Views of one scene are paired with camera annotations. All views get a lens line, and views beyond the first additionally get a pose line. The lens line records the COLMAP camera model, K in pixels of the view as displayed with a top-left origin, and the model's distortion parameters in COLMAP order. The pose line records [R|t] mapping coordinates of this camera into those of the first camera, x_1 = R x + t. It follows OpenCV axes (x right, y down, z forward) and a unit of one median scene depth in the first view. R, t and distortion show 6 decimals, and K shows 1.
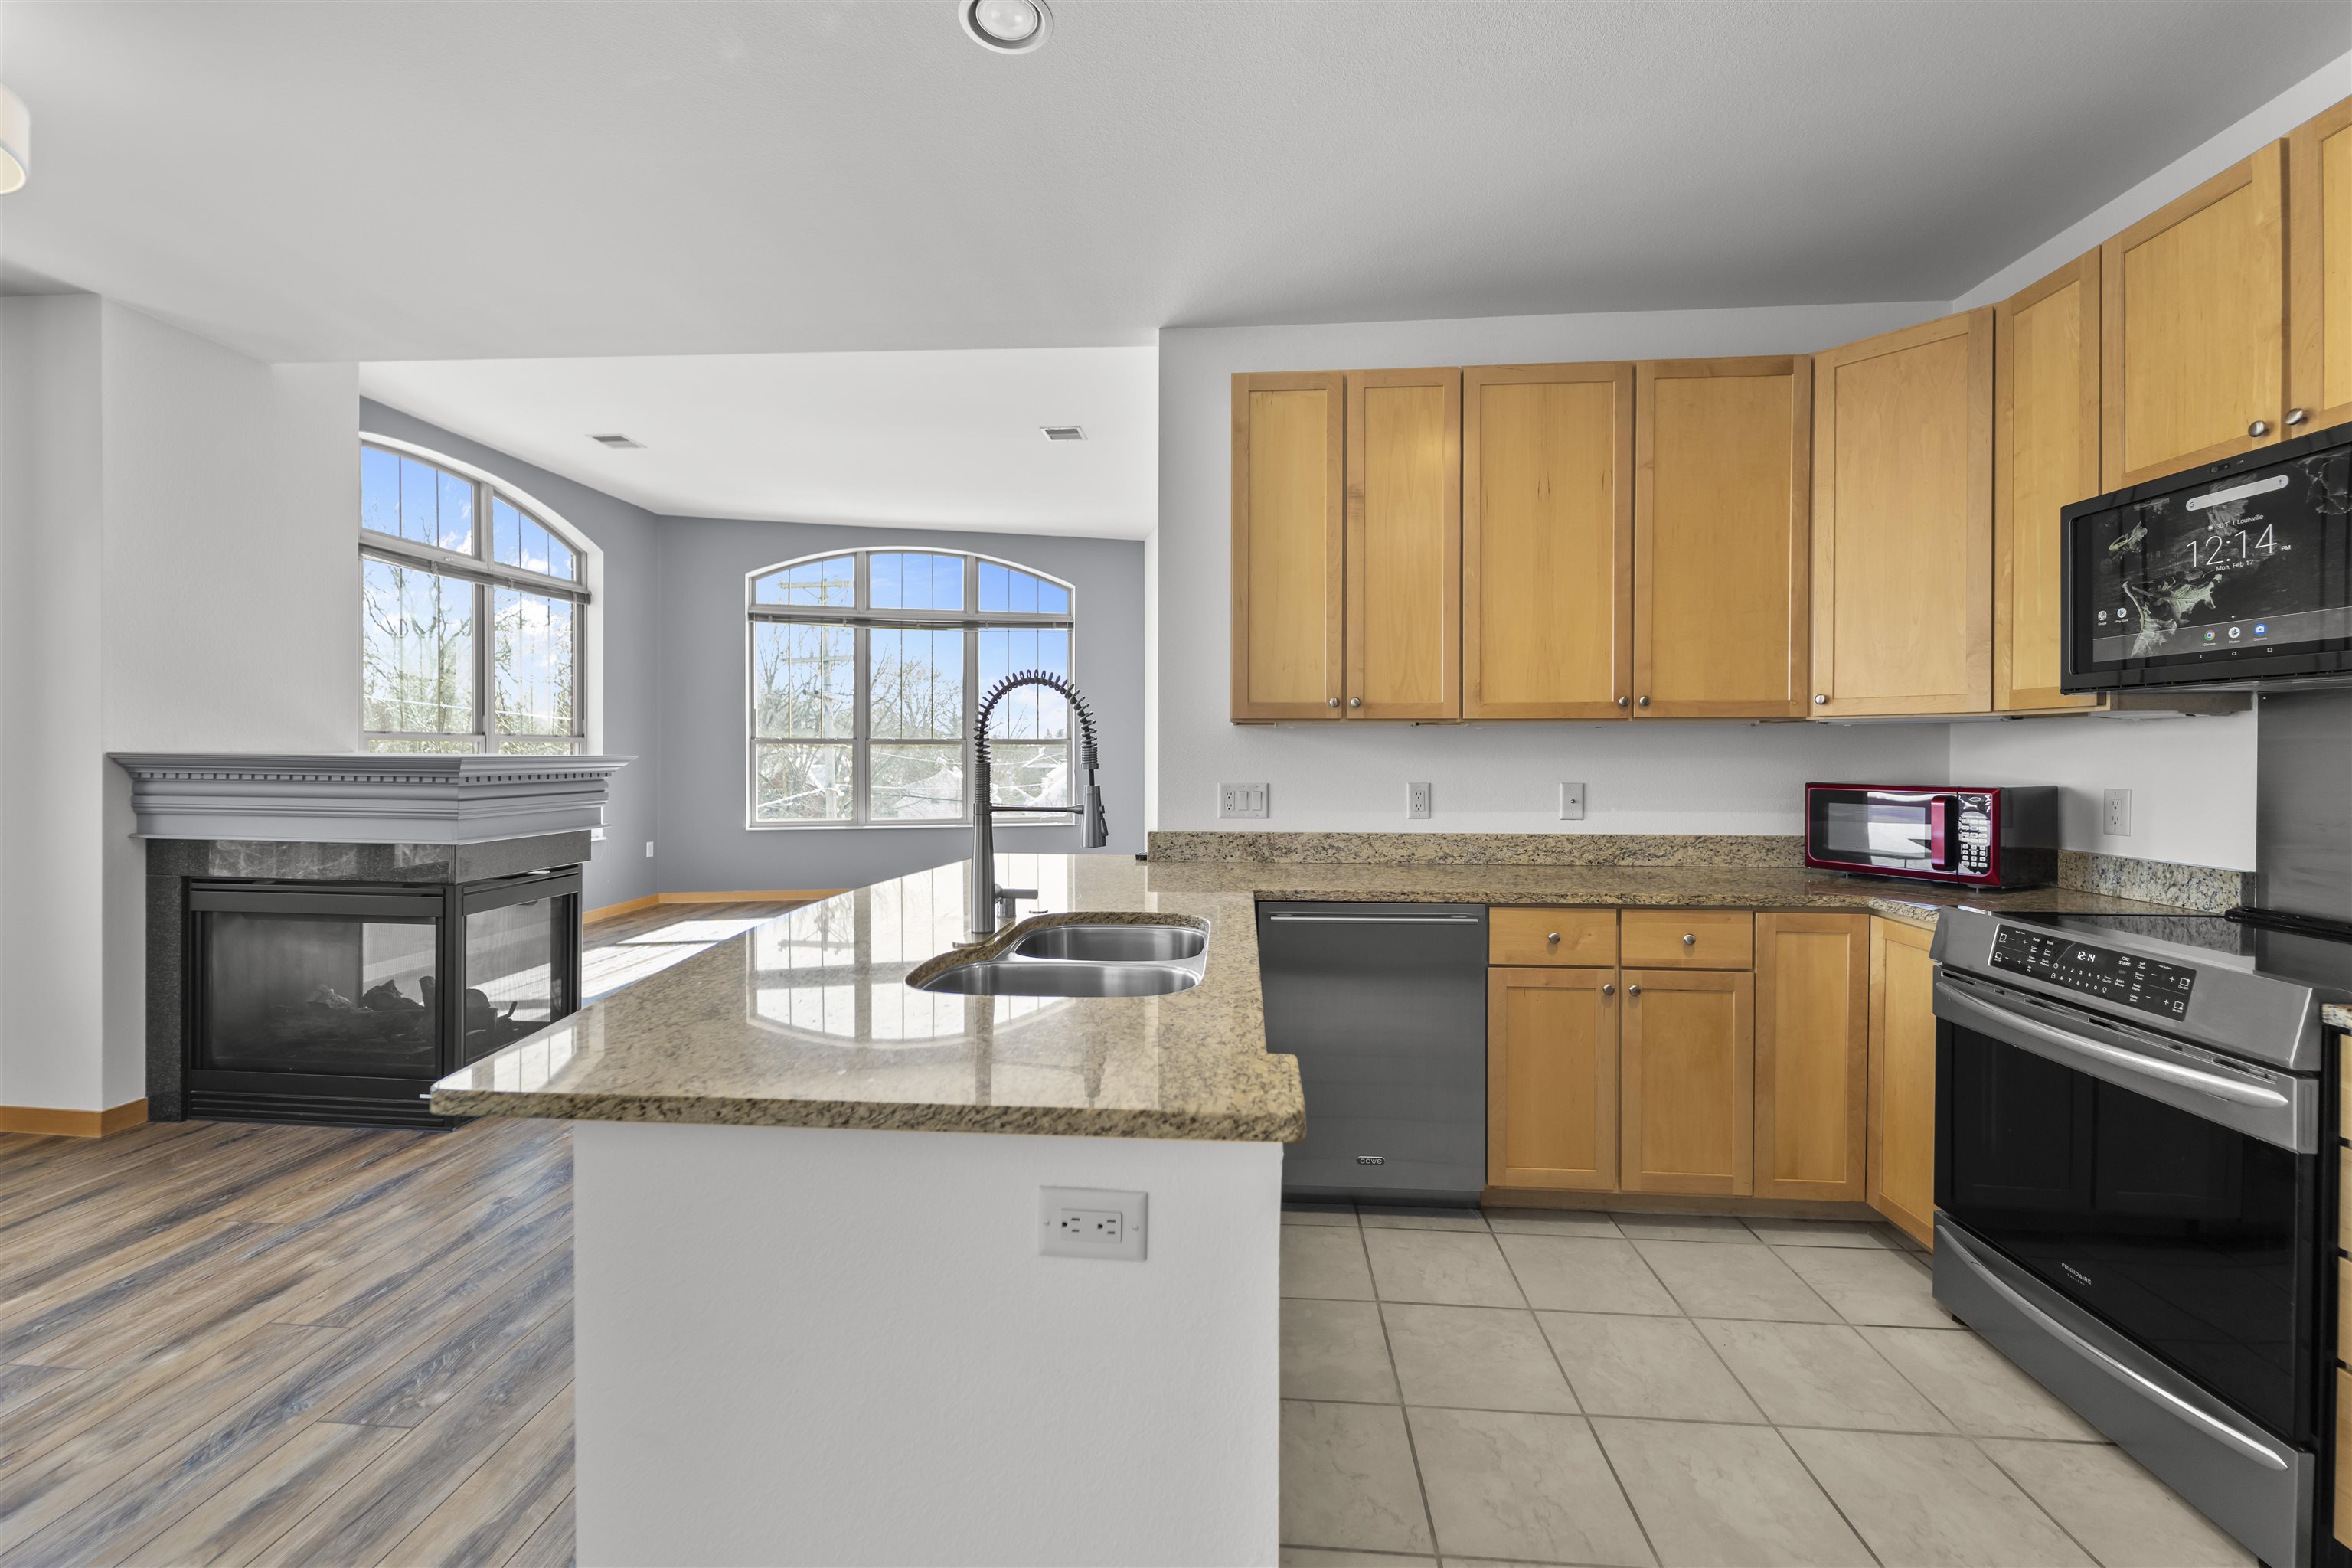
lens RADIAL K [[944.4, 0, 1170.4], [0, 944.4, 755.5], [0, 0, 1]] dist [-0.000006, -0.001189]
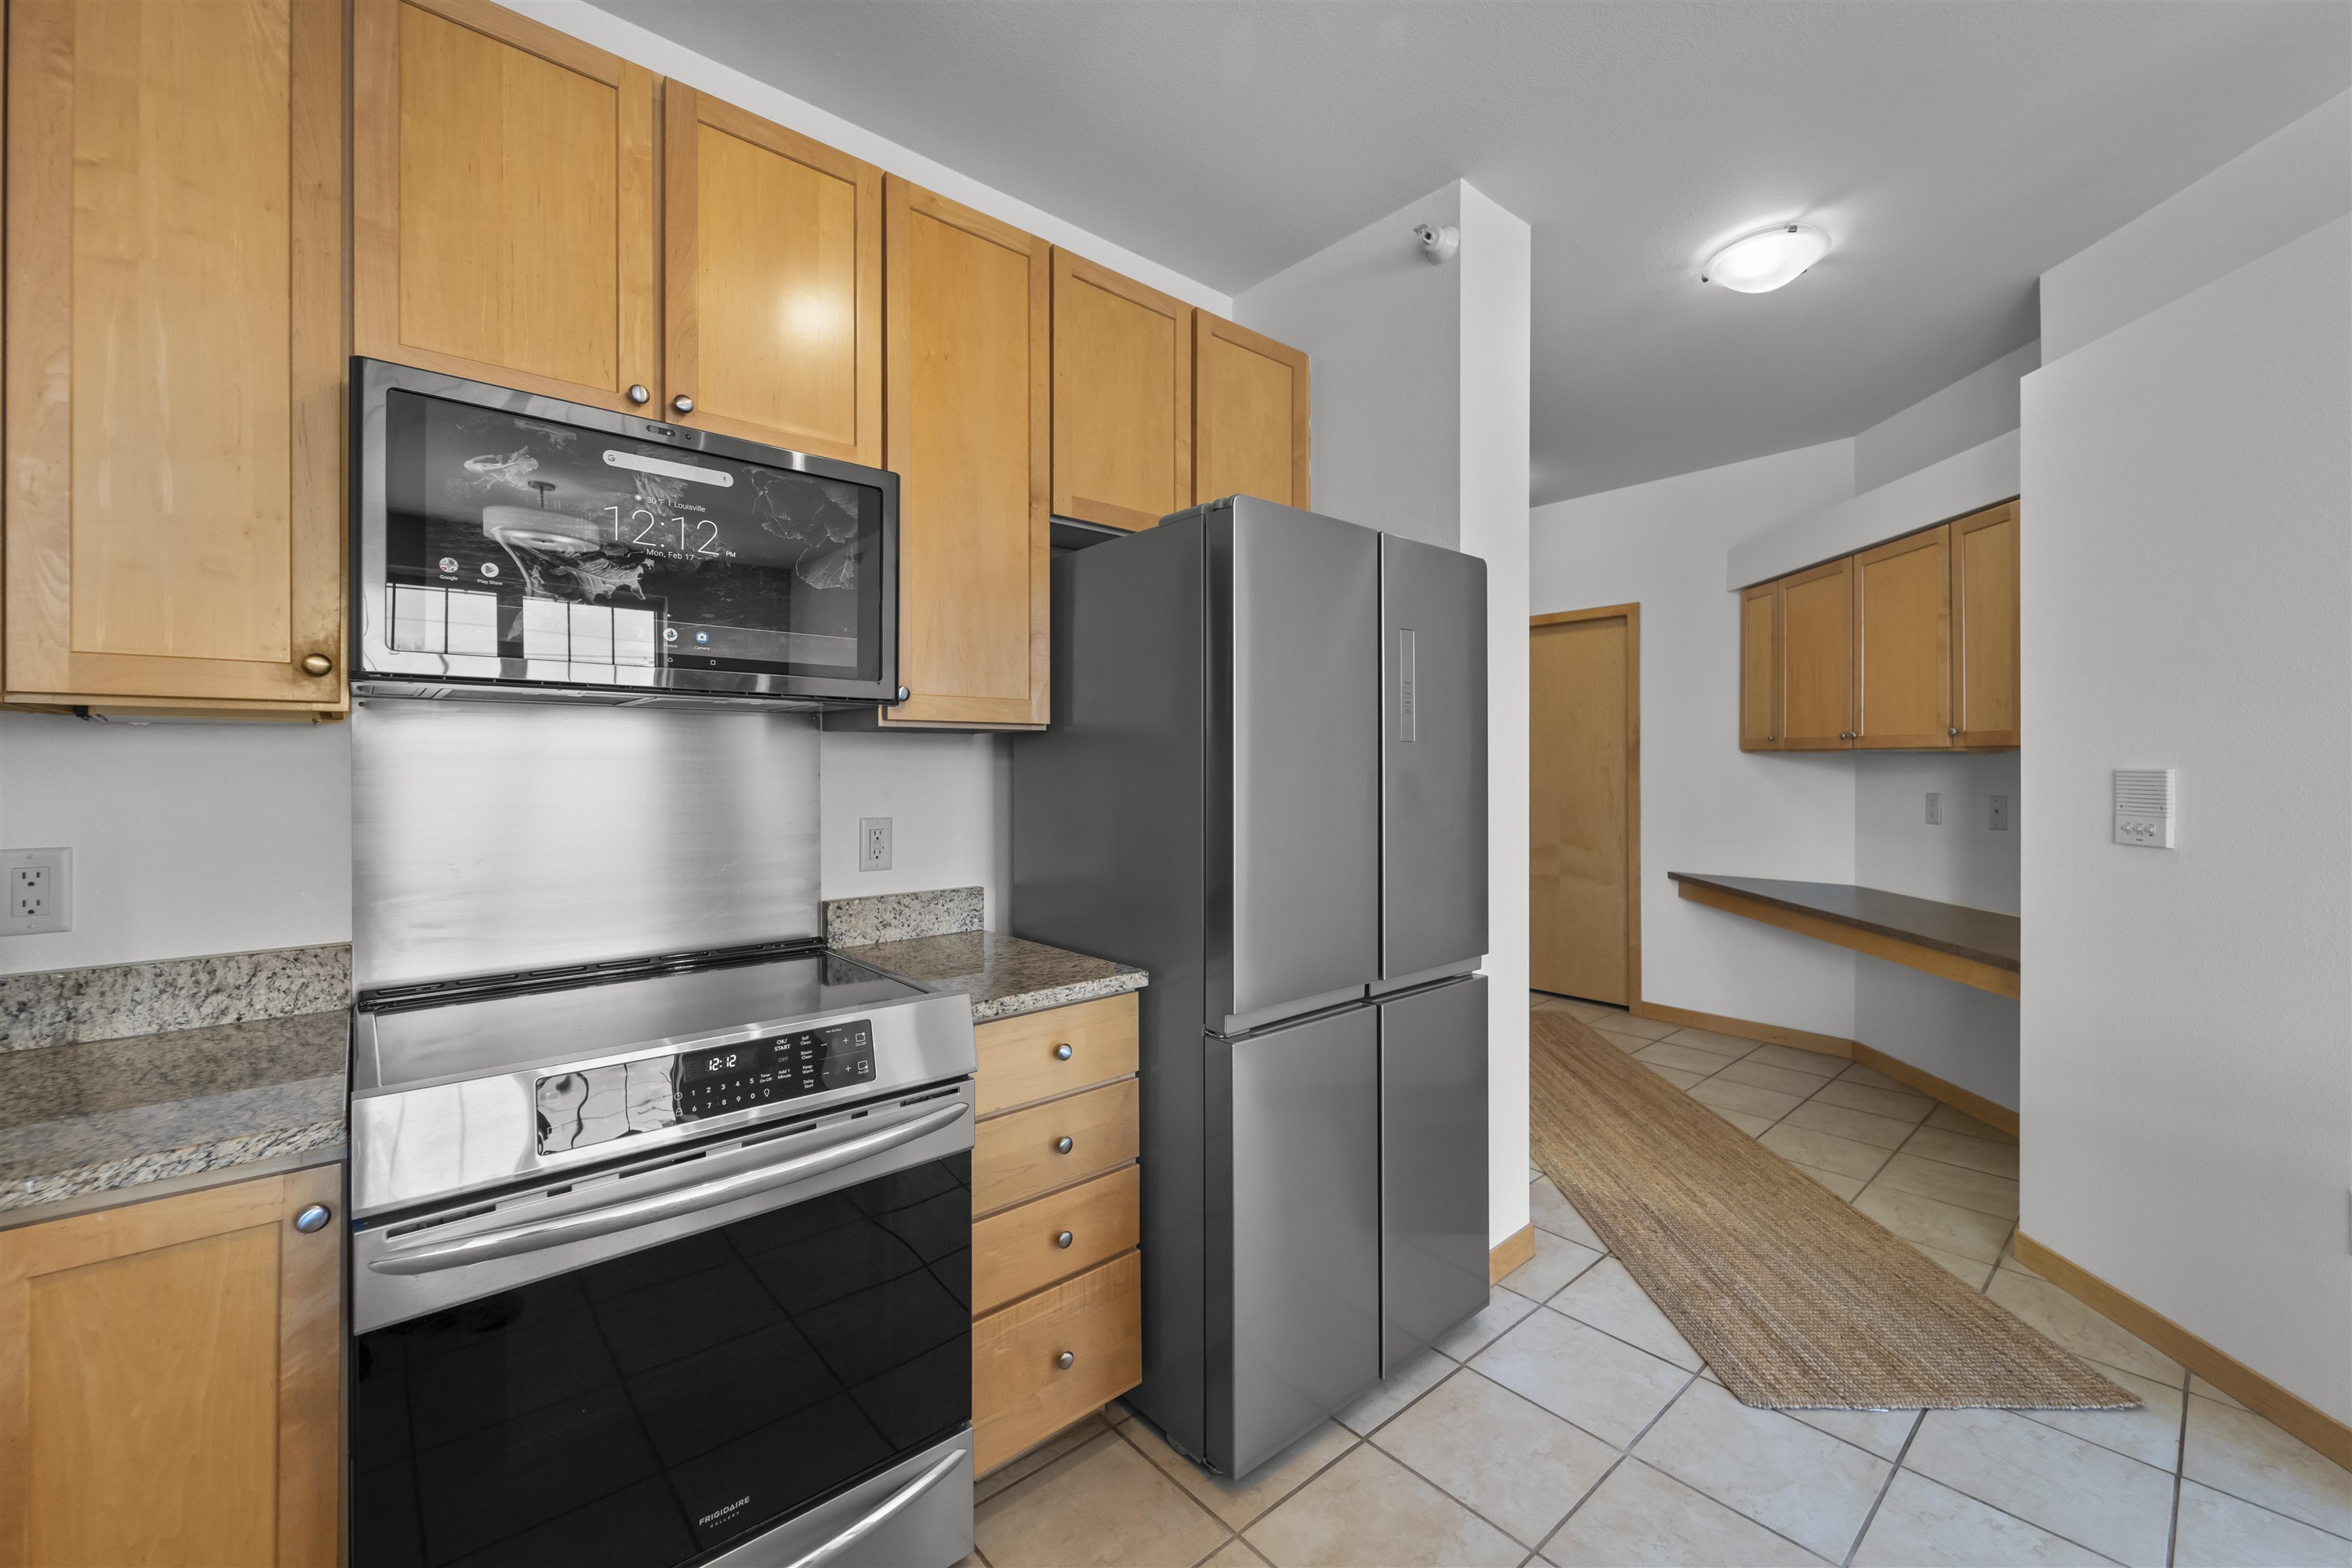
lens RADIAL K [[940.4, 0, 1175.5], [0, 940.4, 763.5], [0, 0, 1]] dist [-0.001357, -0.000300]
pose [[-0.714402, 0.001893, 0.699733, 0.143223], [0.003615, 0.999993, 0.000986, -0.009573], [-0.699726, 0.003234, -0.714404, 0.824071]]
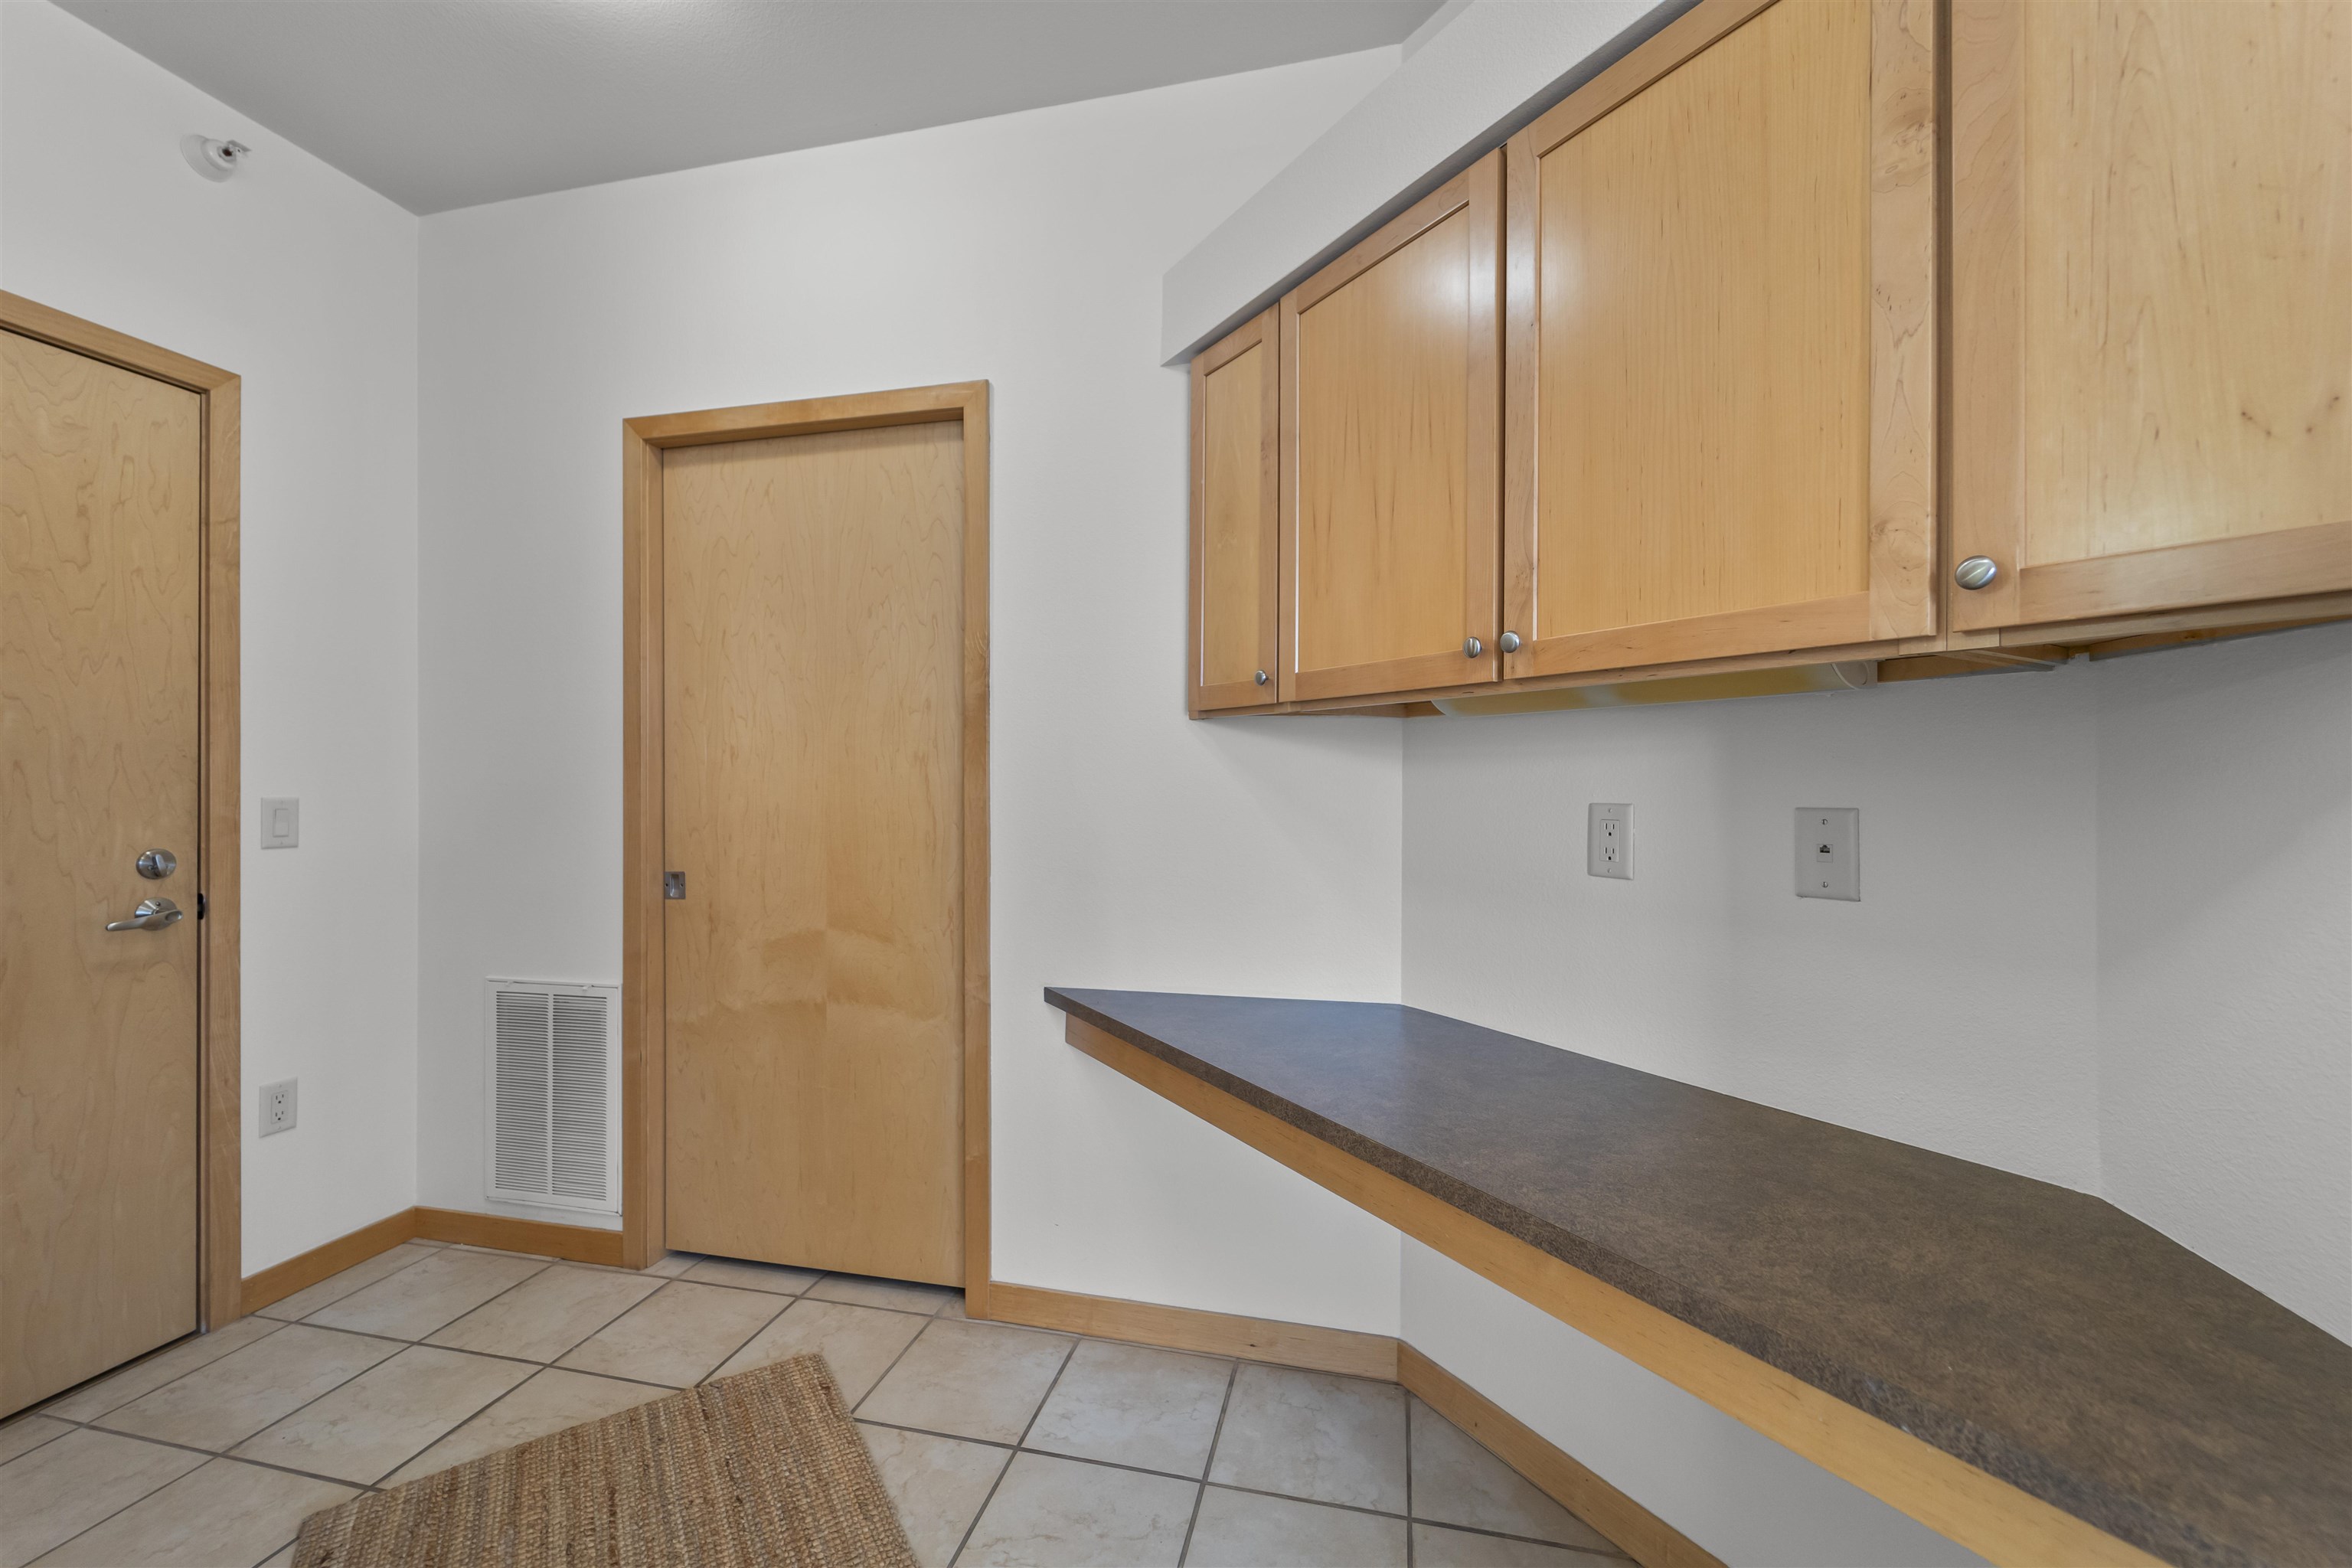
lens RADIAL K [[915.9, 0, 1165.1], [0, 915.9, 788.2], [0, 0, 1]] dist [-0.001217, -0.000207]
pose [[-0.985348, -0.002811, 0.170531, 0.478115], [-0.001810, 0.999980, 0.006027, 0.025979], [-0.170544, 0.005630, -0.985334, -0.310114]]
